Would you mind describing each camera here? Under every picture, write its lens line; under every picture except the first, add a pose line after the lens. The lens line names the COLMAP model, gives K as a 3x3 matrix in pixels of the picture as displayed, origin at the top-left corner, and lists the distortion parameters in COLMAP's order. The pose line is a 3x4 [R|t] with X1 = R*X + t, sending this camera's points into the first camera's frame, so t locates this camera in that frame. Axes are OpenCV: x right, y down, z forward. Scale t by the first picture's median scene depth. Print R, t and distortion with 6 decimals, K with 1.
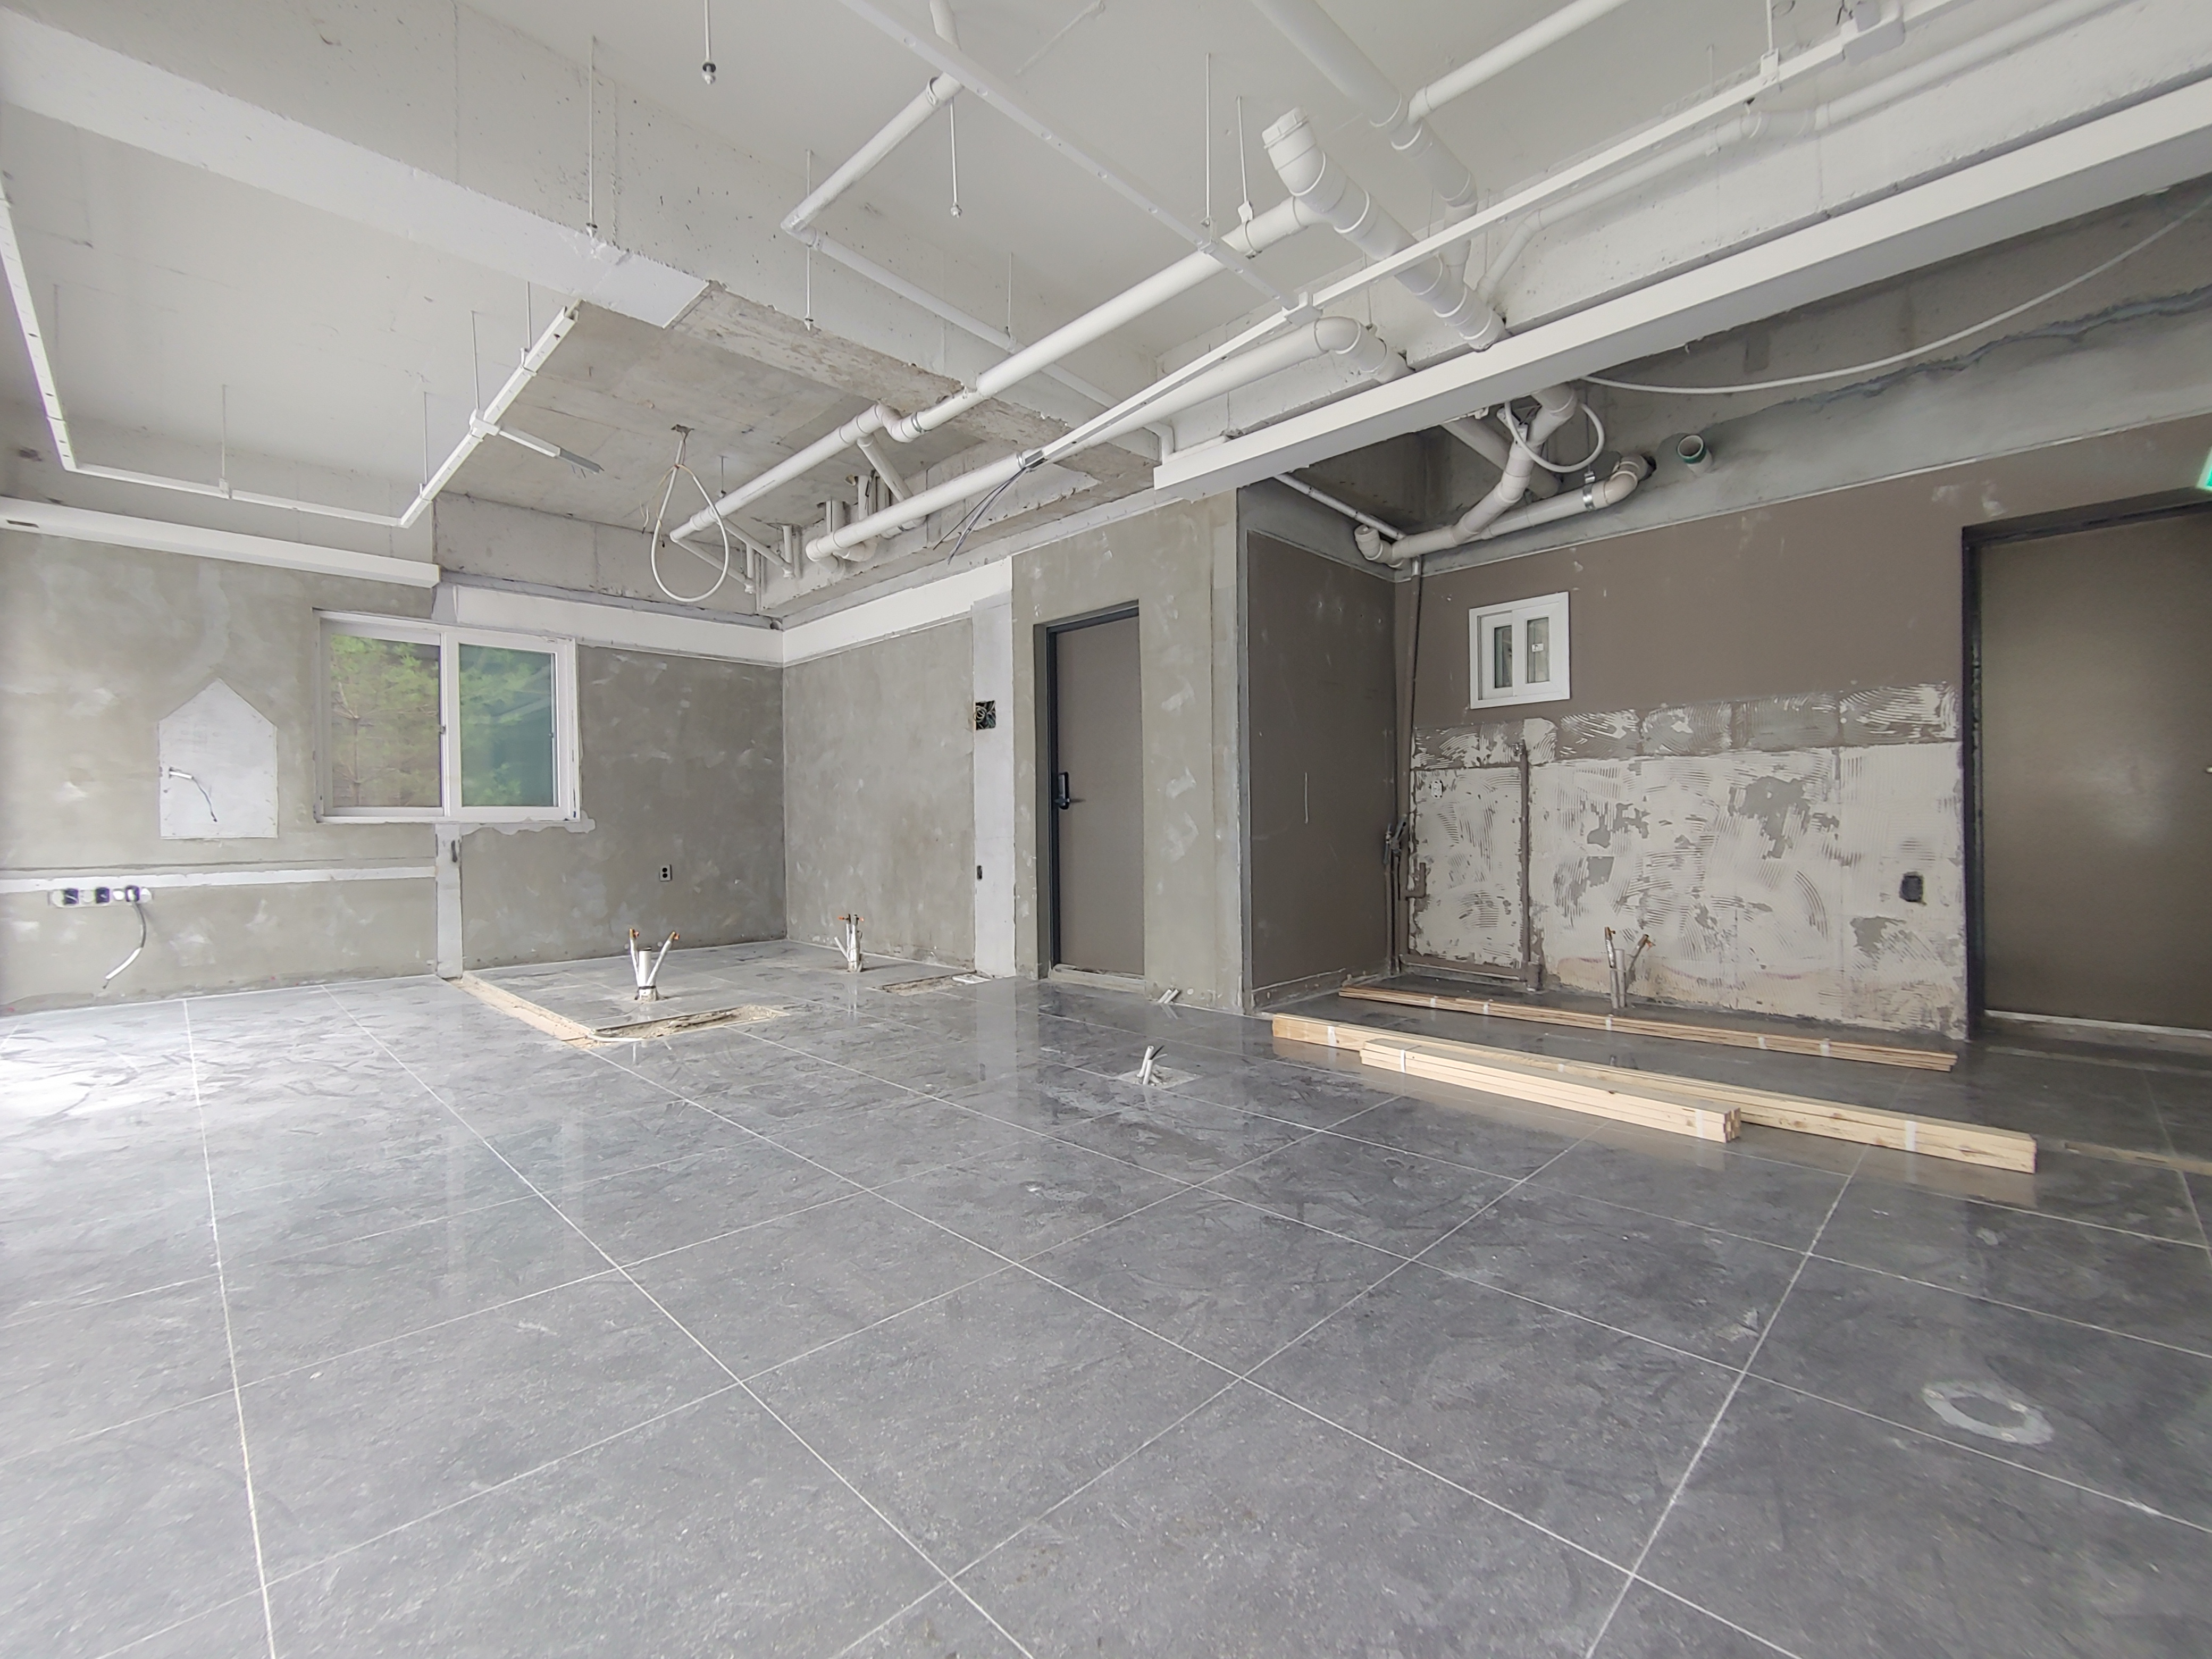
lens RADIAL K [[937.5, 0, 1110.2], [0, 937.5, 824.9], [0, 0, 1]] dist [-0.001766, -0.000033]
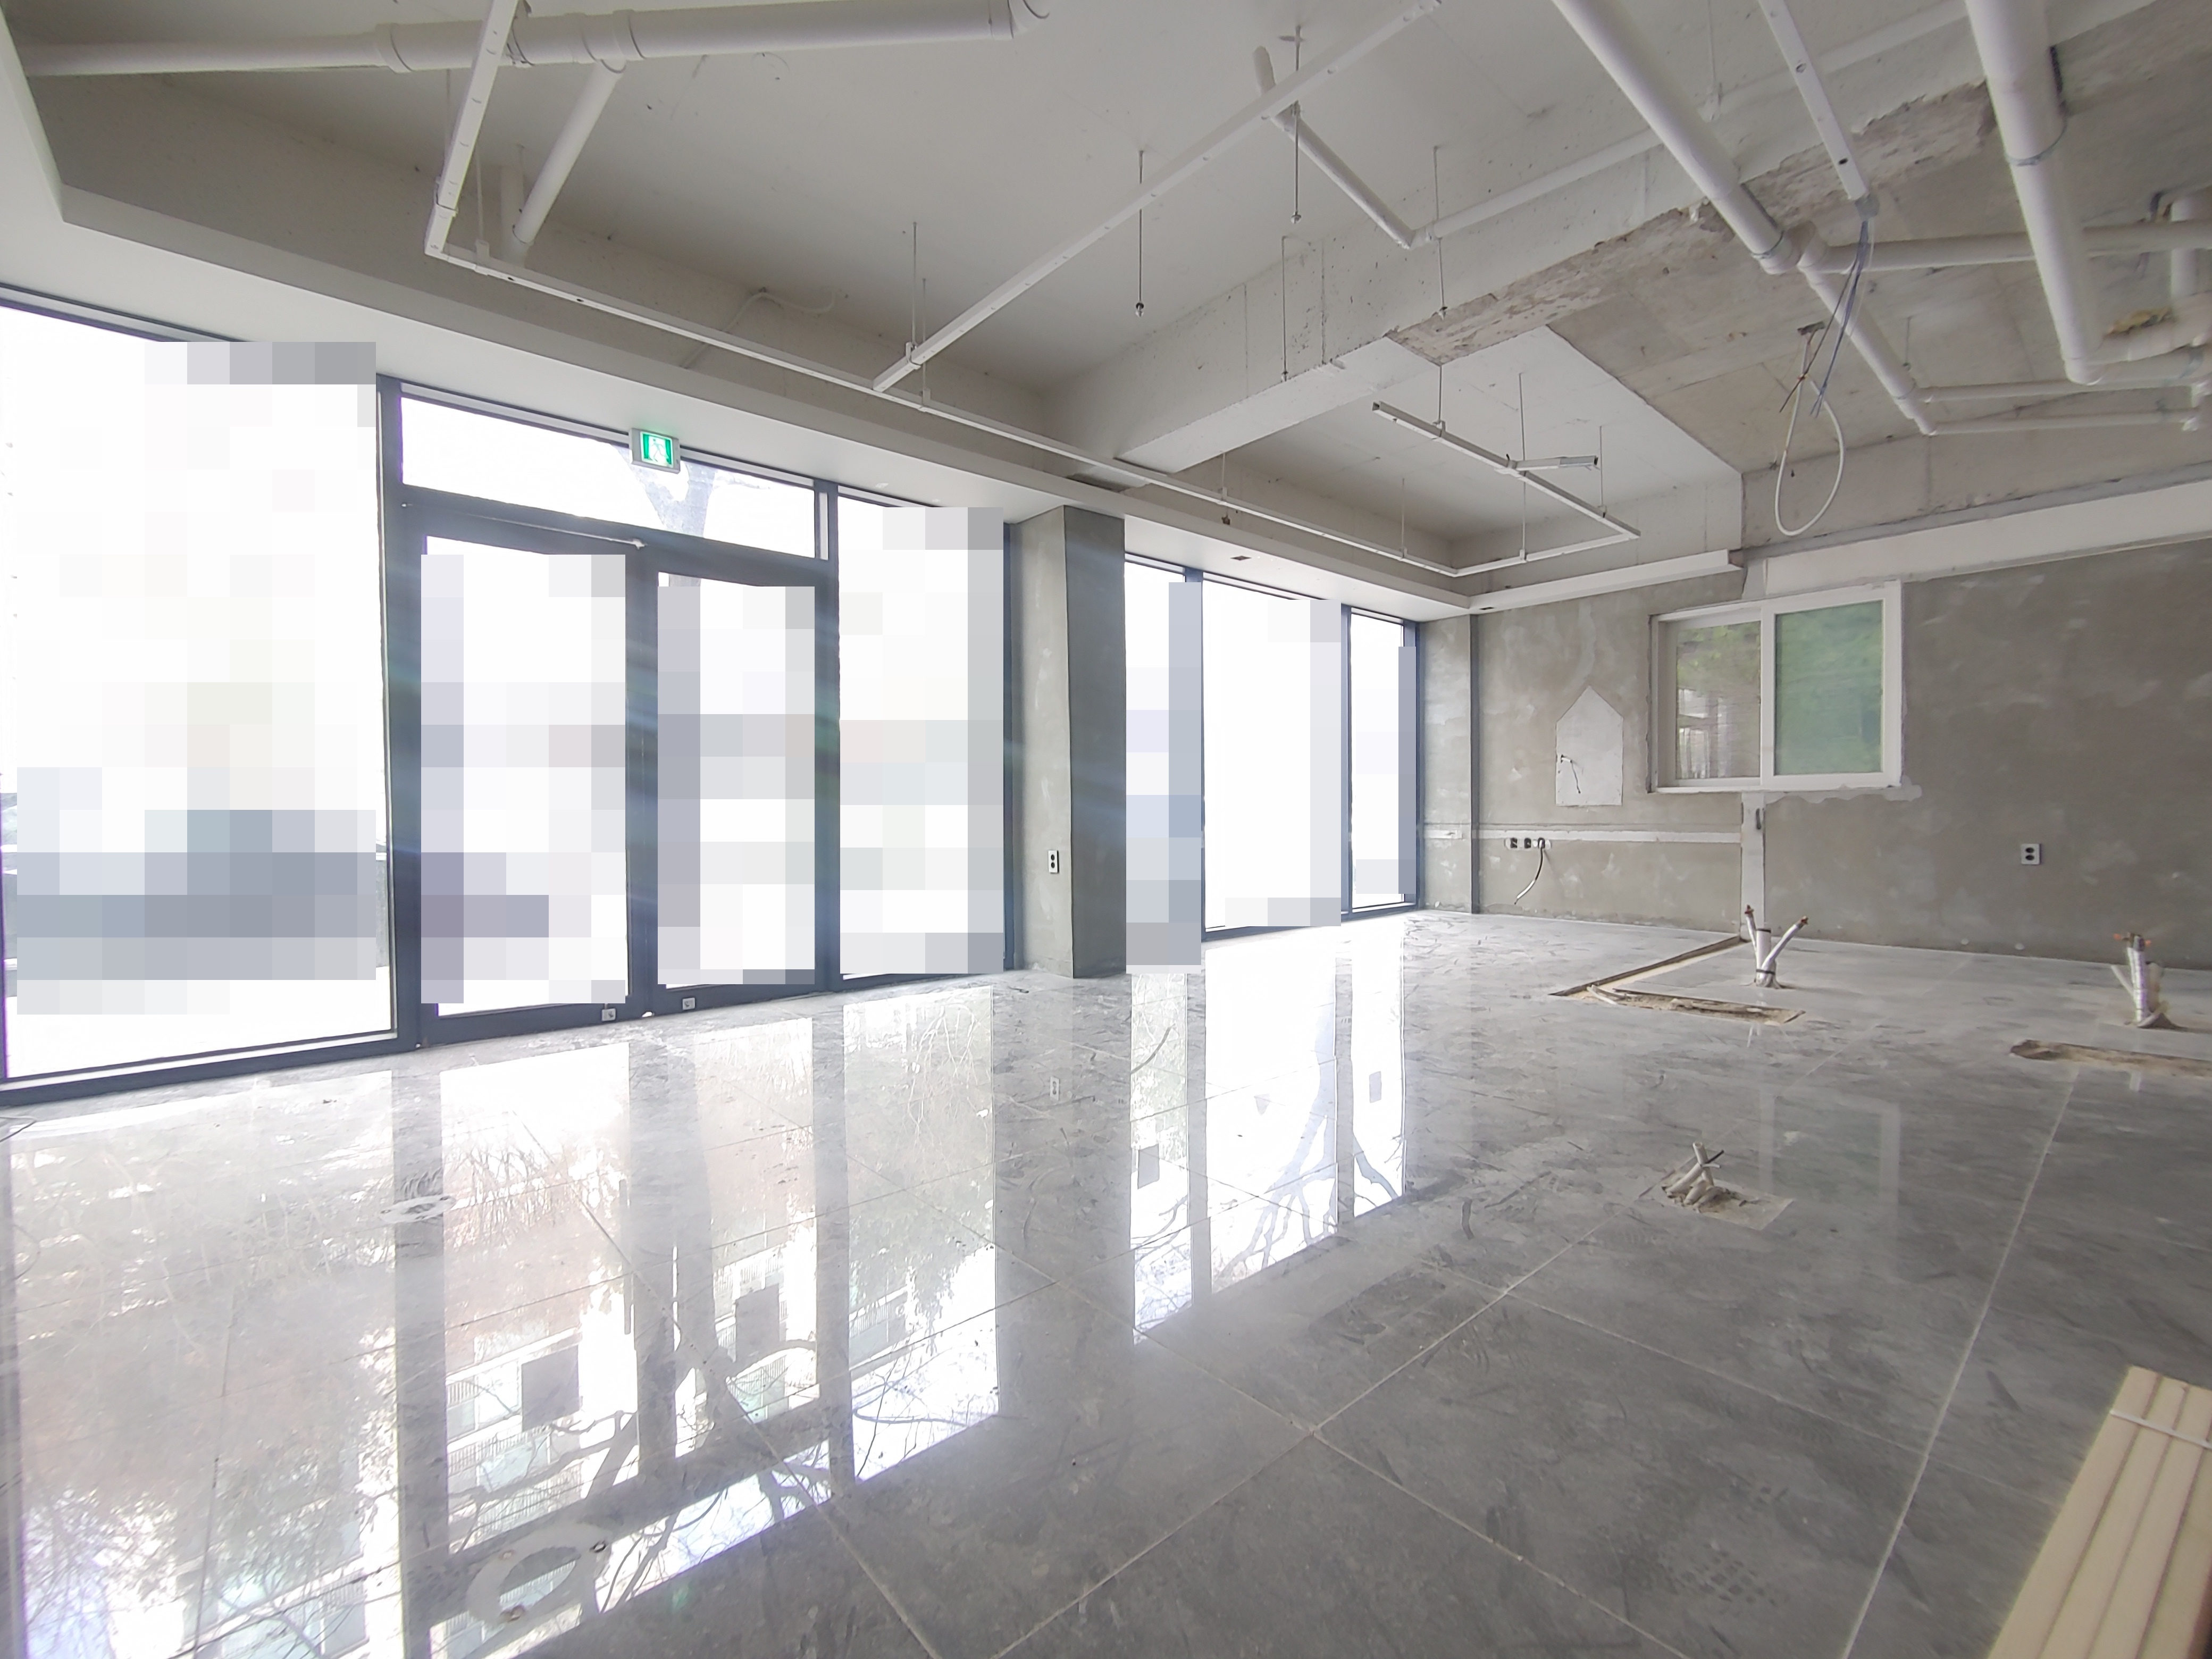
lens RADIAL K [[937.5, 0, 1105.0], [0, 937.5, 824.0], [0, 0, 1]] dist [-0.001766, -0.000033]
pose [[-0.069173, 0.025621, -0.997276, 0.418280], [0.010363, 0.999635, 0.024963, 0.000252], [0.997551, -0.008608, -0.069413, 0.385743]]
